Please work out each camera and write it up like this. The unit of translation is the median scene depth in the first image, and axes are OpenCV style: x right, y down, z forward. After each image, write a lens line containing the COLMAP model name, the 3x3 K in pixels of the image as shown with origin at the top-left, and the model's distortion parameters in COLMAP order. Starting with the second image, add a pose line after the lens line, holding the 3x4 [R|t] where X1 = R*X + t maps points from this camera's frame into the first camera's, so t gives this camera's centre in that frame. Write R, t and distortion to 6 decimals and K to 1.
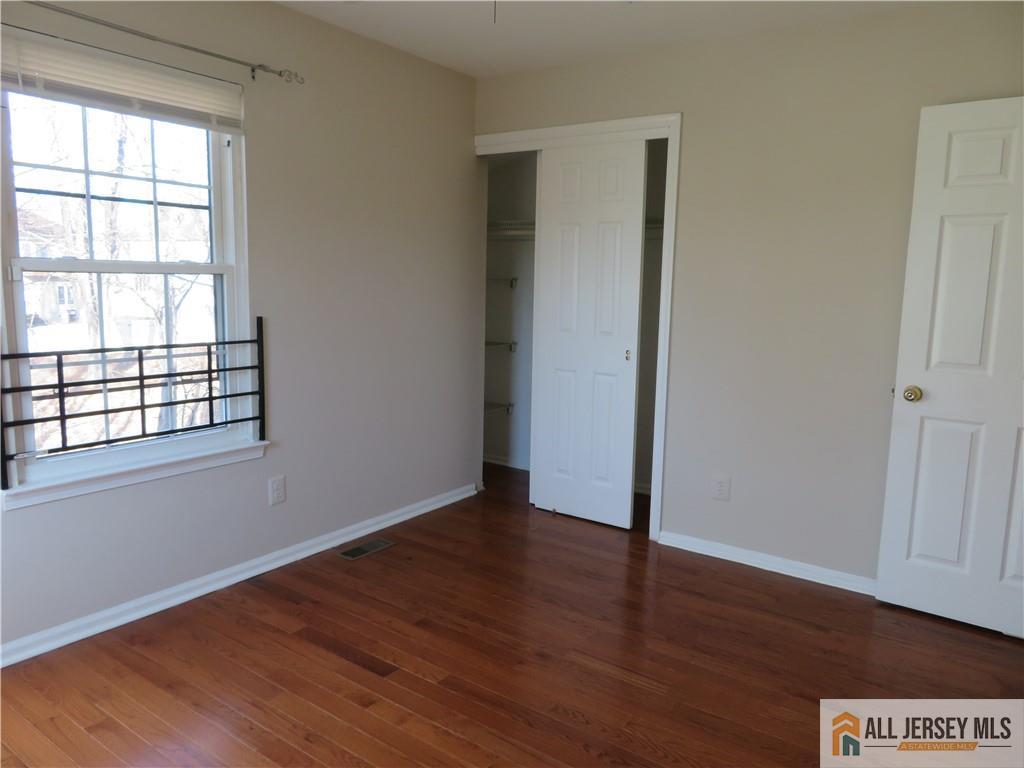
lens RADIAL K [[739.4, 0, 514.3], [0, 739.4, 364.5], [0, 0, 1]] dist [0.003057, -0.000122]
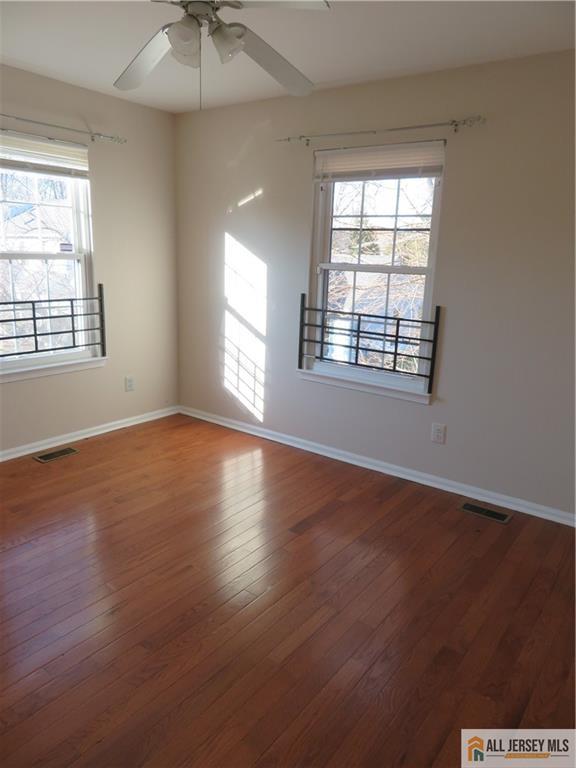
lens RADIAL K [[536.7, 0, 288.0], [0, 536.7, 384.0], [0, 0, 1]] dist [-0.057070, -0.000576]
pose [[-0.025184, 0.204141, -0.978618, 0.707999], [-0.158172, 0.965783, 0.205534, -0.087919], [0.987090, 0.159966, 0.007967, 0.766452]]
